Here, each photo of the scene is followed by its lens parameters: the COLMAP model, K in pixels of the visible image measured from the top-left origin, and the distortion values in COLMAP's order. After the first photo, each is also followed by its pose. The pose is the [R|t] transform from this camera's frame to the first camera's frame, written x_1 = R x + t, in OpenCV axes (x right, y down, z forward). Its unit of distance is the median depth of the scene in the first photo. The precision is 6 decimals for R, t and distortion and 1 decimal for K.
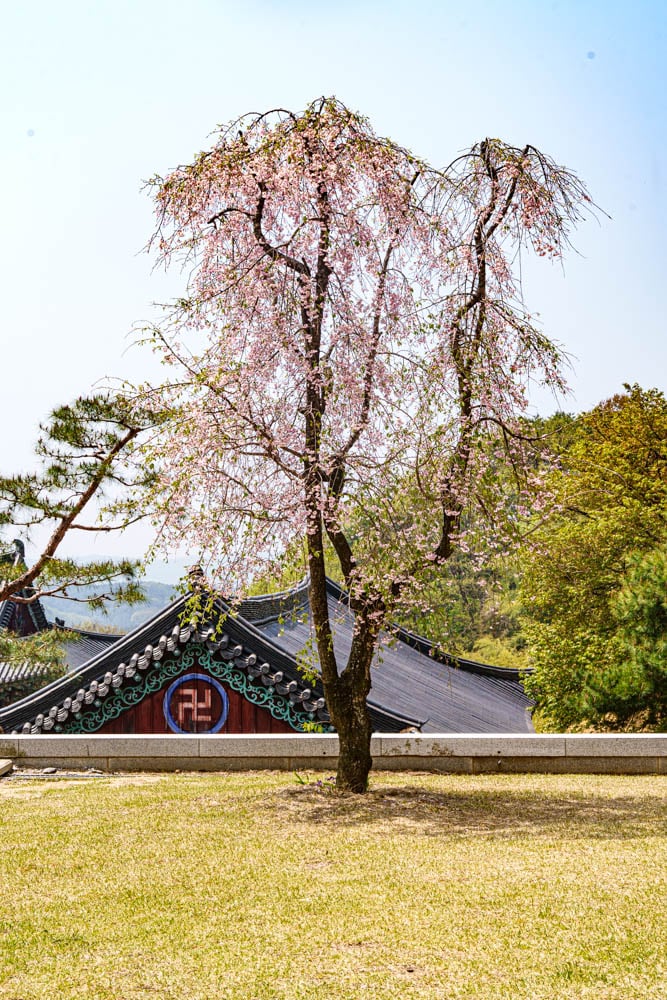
lens RADIAL K [[1946.4, 0, 333.5], [0, 1946.4, 500.0], [0, 0, 1]] dist [0.037891, -0.144169]
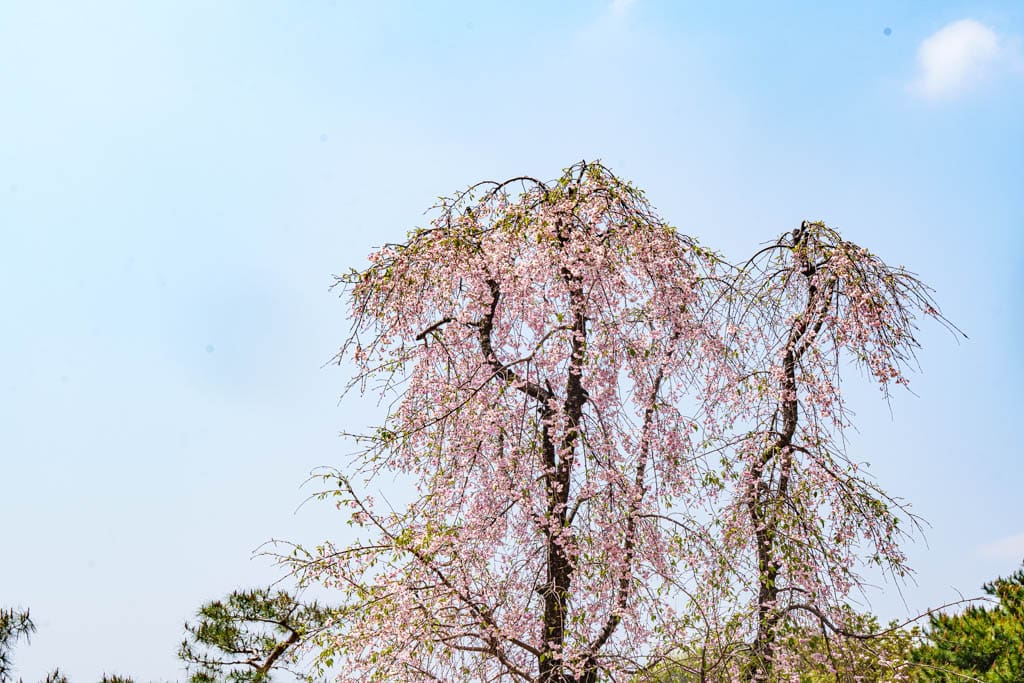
lens RADIAL K [[2064.3, 0, 484.2], [0, 2064.3, 341.7], [0, 0, 1]] dist [0.041892, 0.027503]
pose [[0.999630, 0.023969, -0.012891, -0.029259], [-0.025933, 0.982595, -0.183944, 0.005472], [0.008258, 0.184210, 0.982852, 0.224350]]
